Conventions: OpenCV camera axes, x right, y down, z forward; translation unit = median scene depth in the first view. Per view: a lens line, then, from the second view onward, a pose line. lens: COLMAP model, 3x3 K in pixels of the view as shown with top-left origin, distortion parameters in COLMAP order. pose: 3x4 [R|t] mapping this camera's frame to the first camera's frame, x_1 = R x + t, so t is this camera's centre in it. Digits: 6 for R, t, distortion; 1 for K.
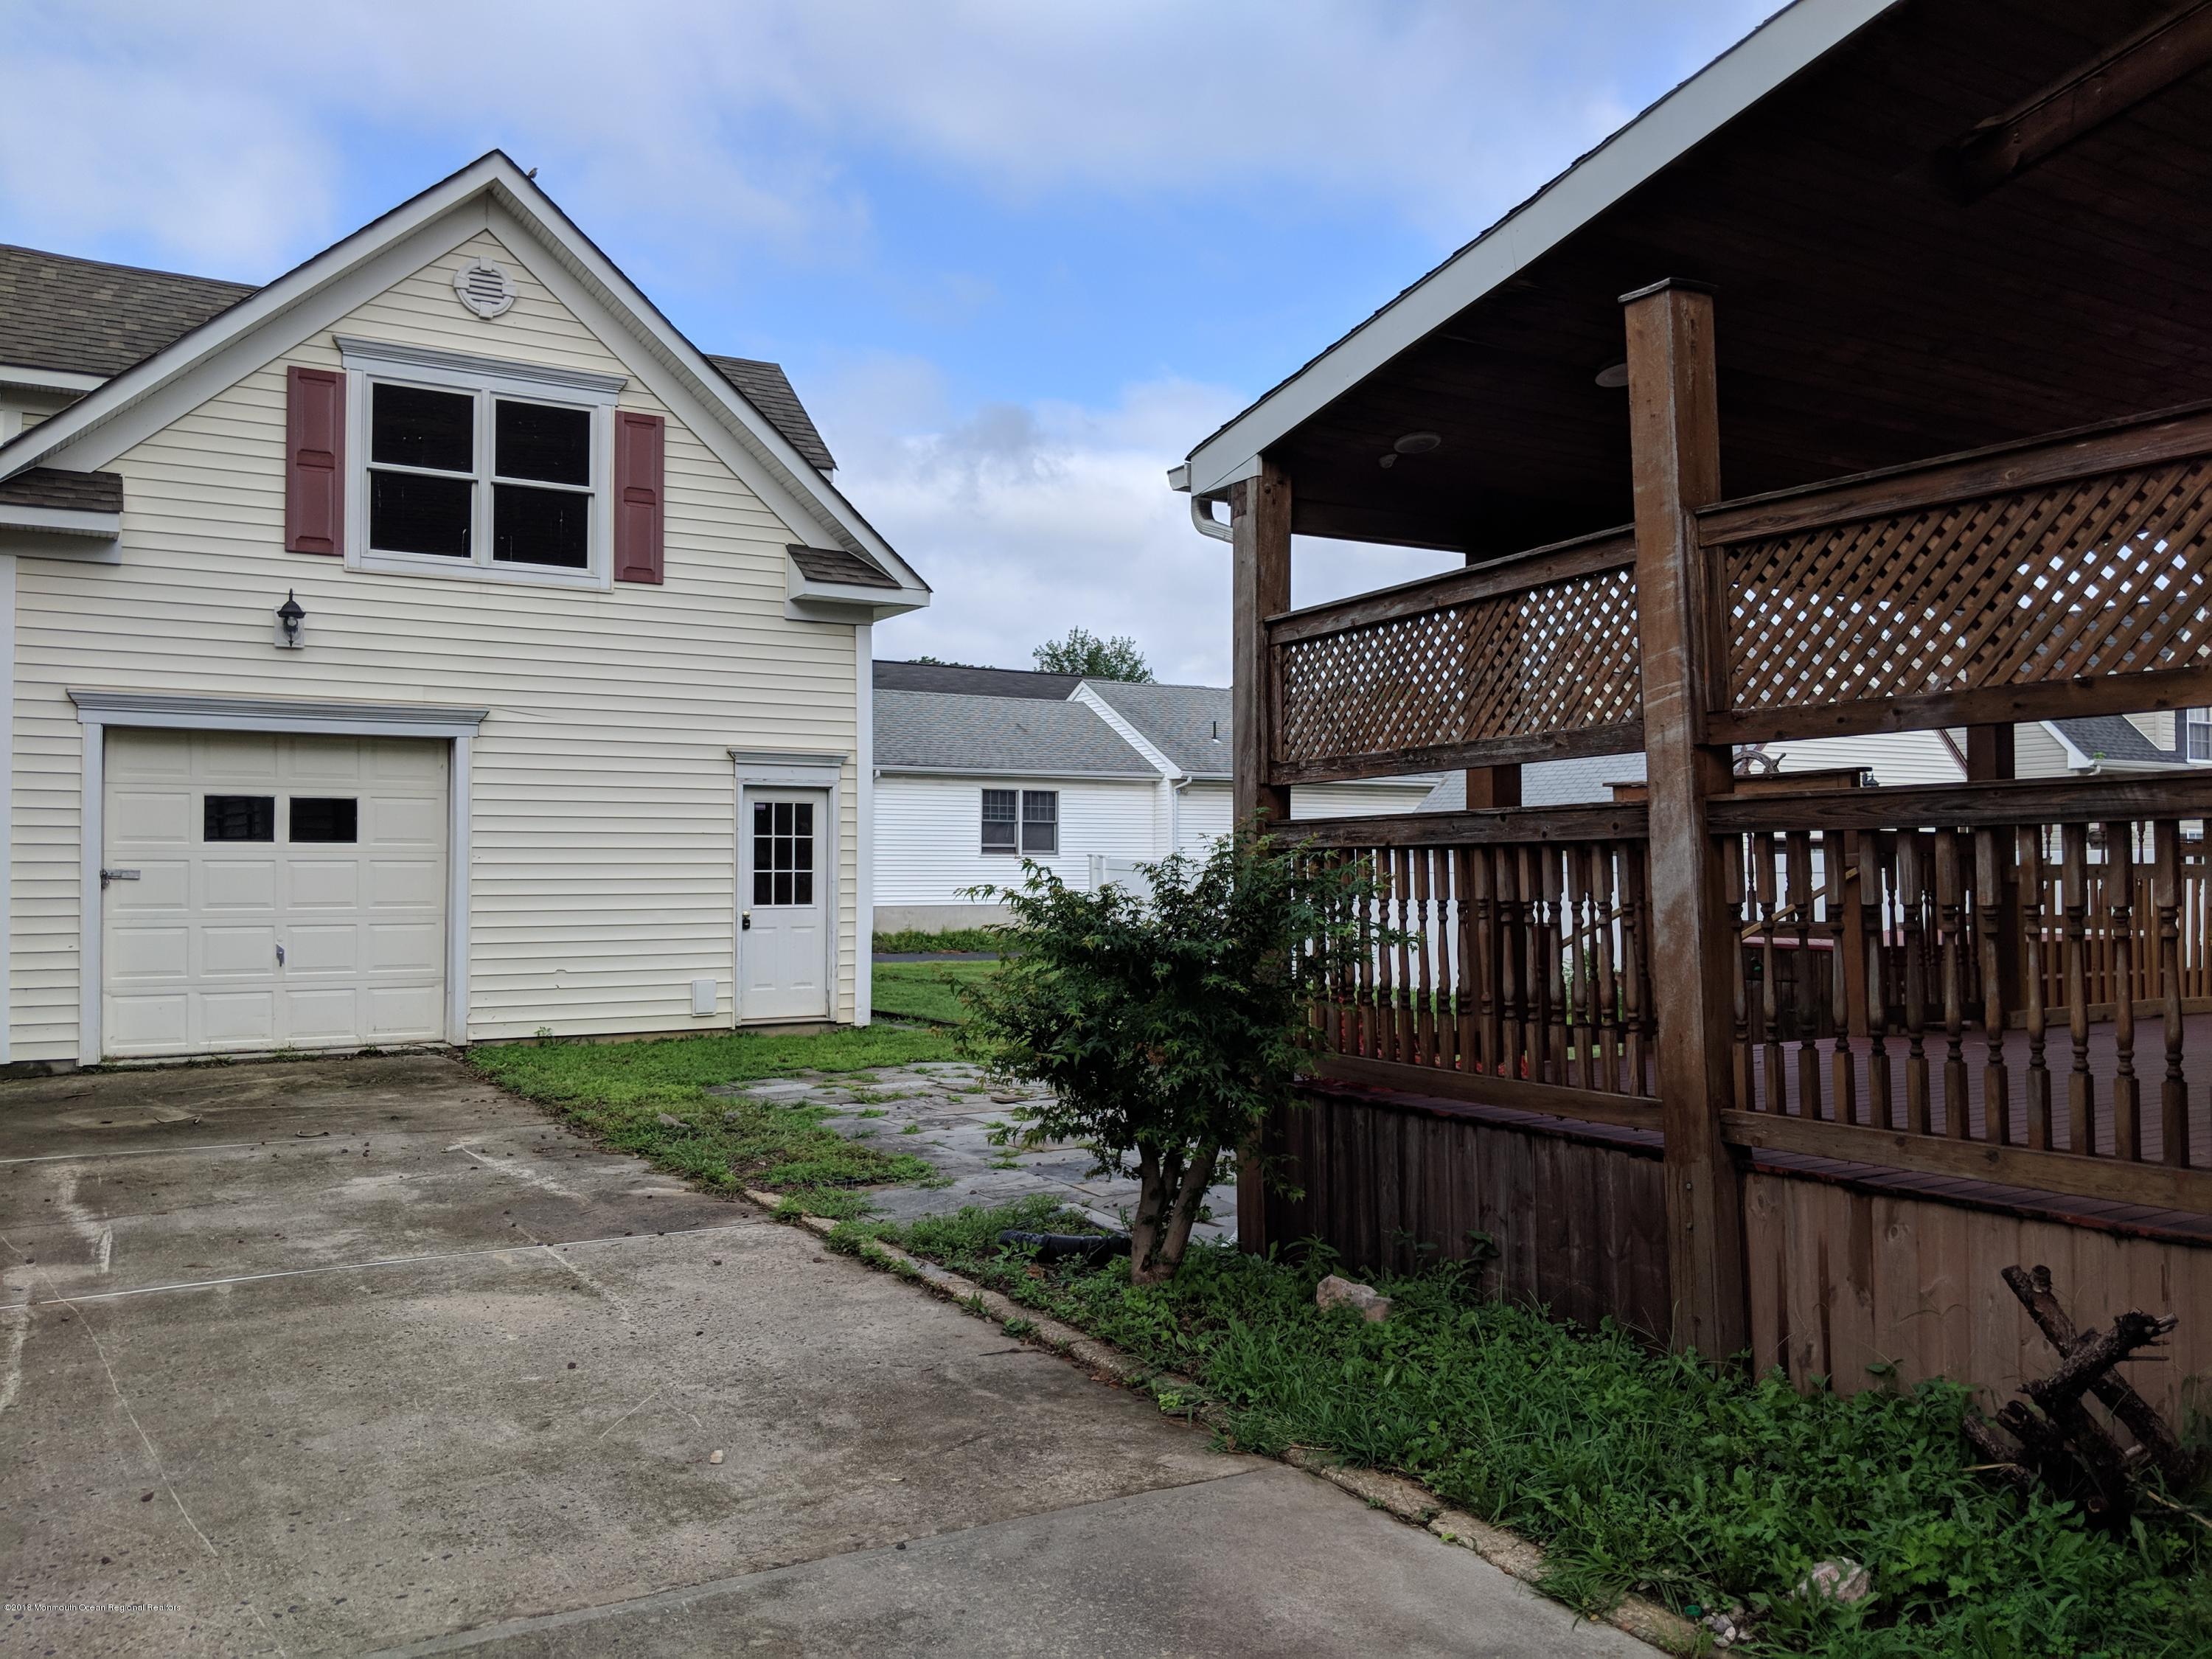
lens RADIAL K [[1773.2, 0, 1094.7], [0, 1773.2, 833.0], [0, 0, 1]] dist [0.023494, -0.030289]
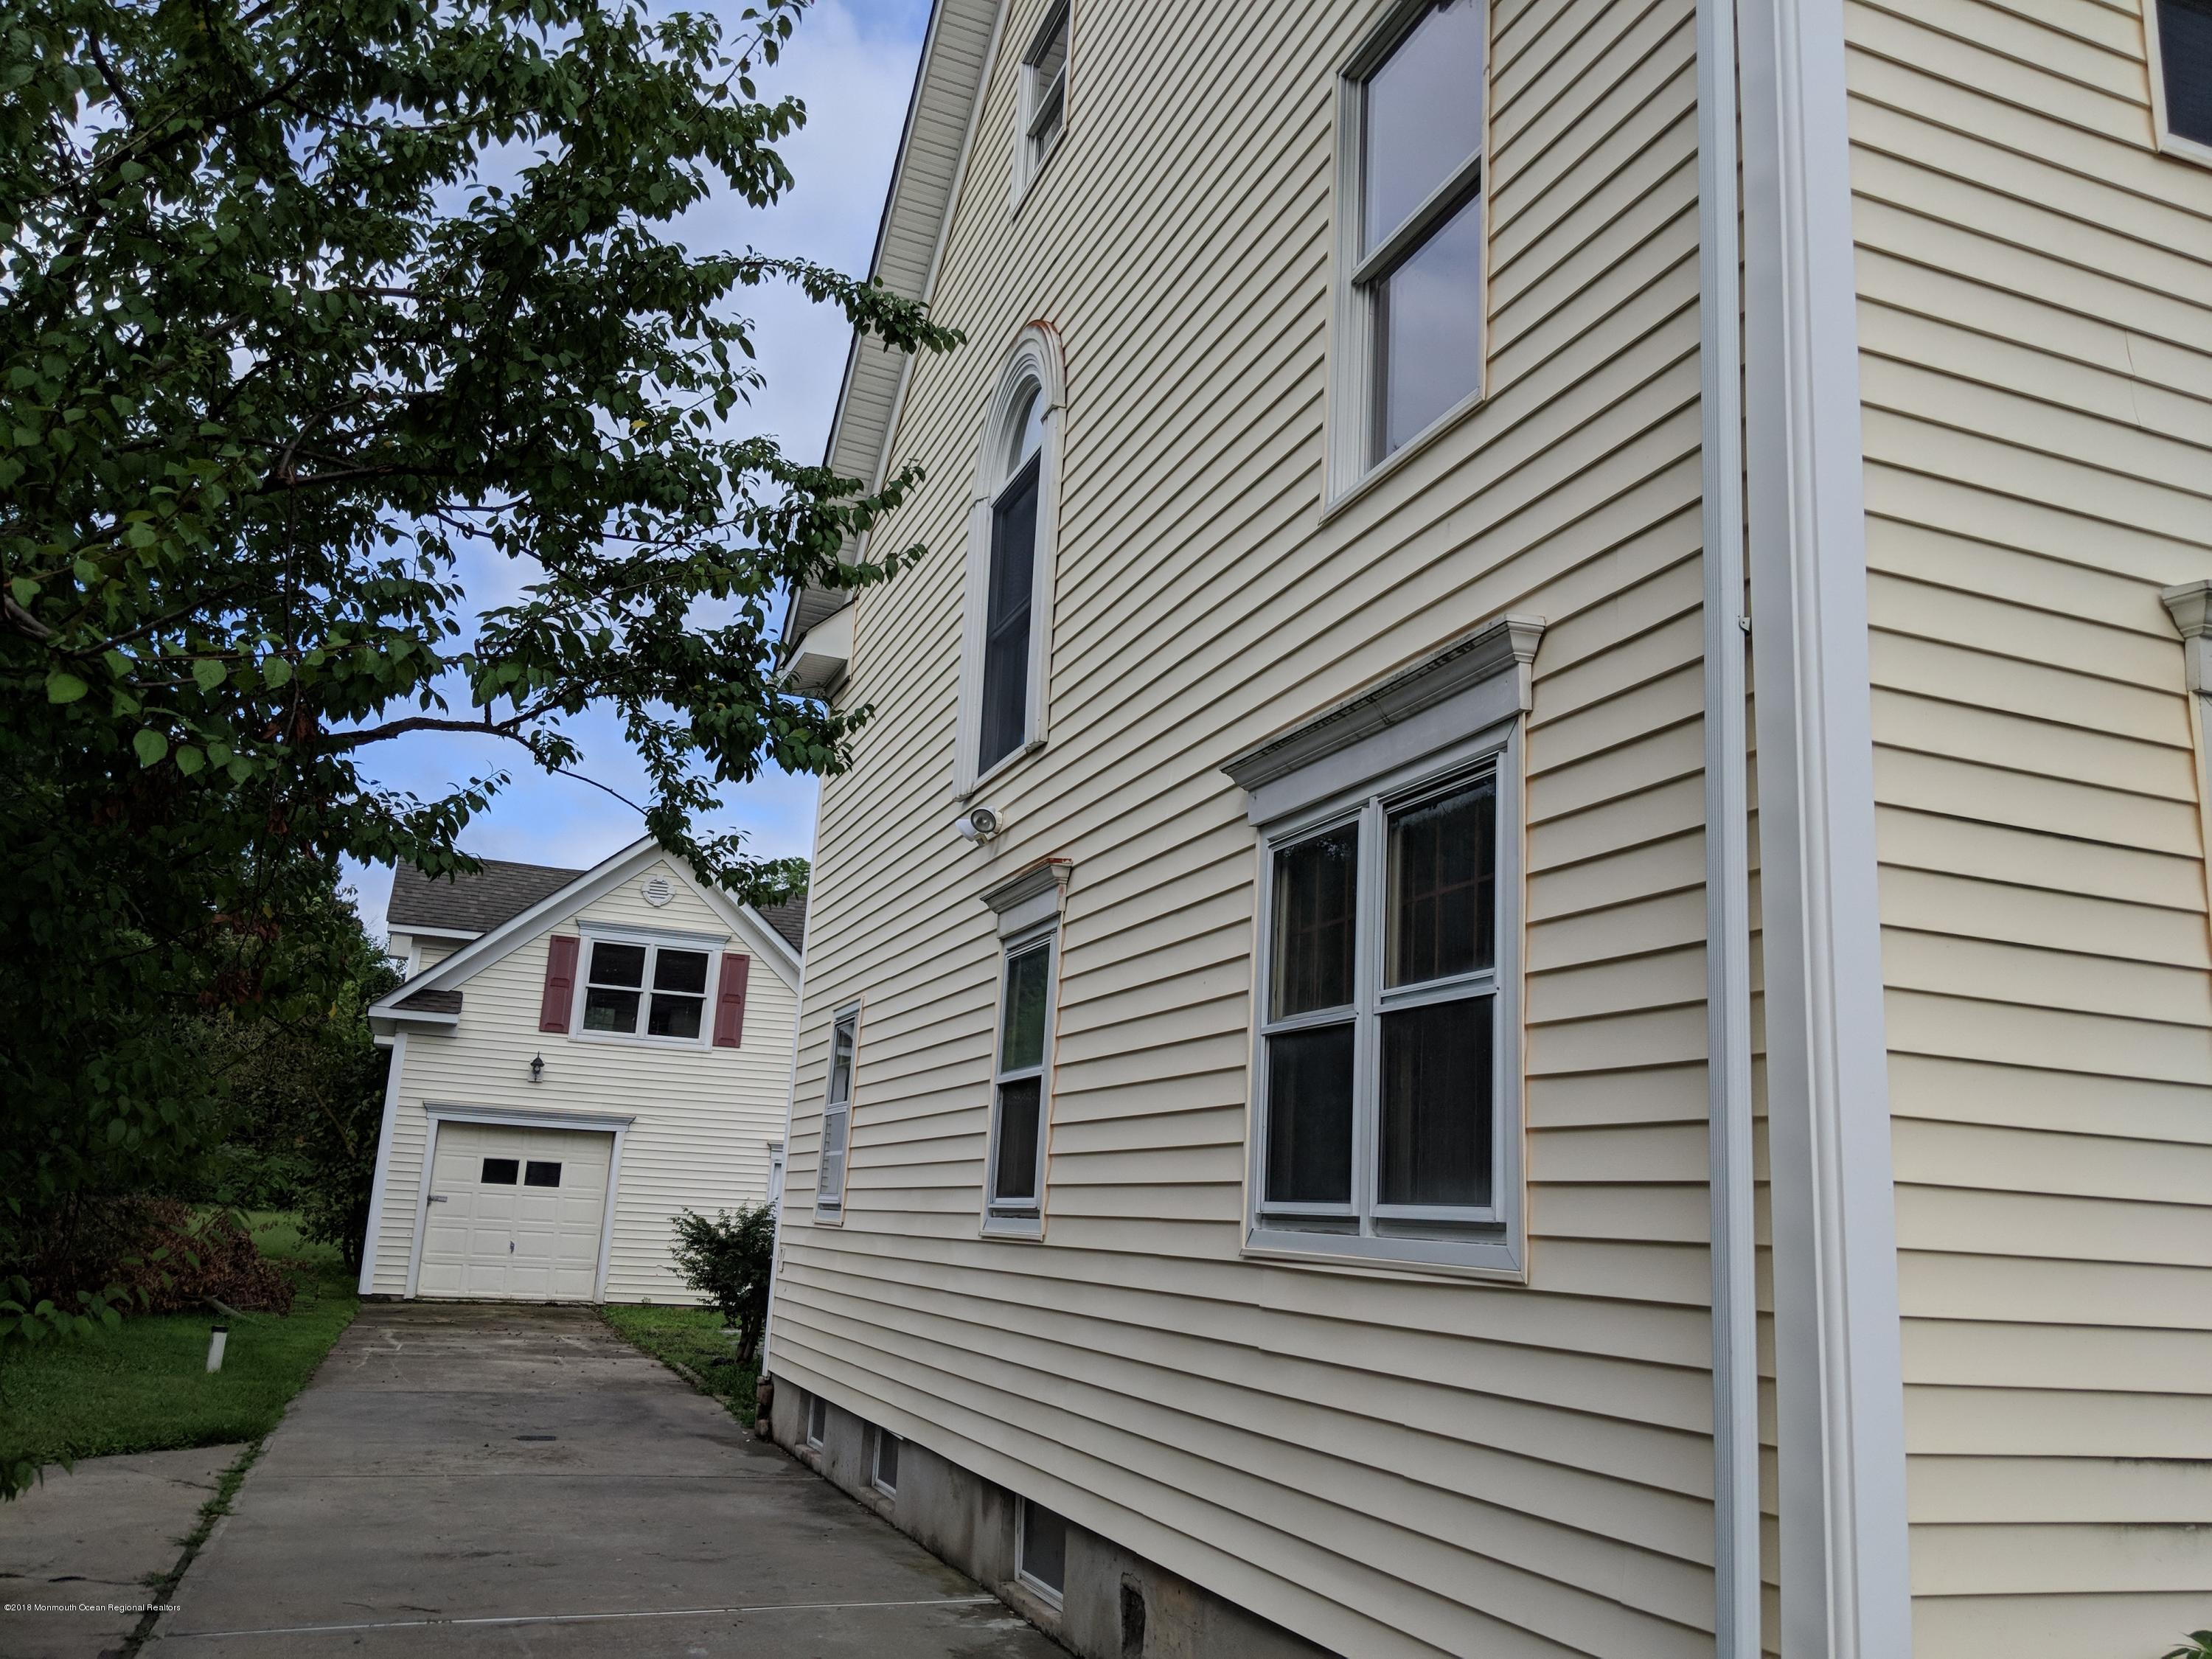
lens RADIAL K [[1773.2, 0, 1123.8], [0, 1773.2, 831.0], [0, 0, 1]] dist [0.023494, -0.030289]
pose [[0.986068, 0.017587, -0.165409, 0.469136], [-0.050444, 0.979185, -0.196603, -0.023661], [0.158509, 0.202207, 0.966430, -0.777433]]
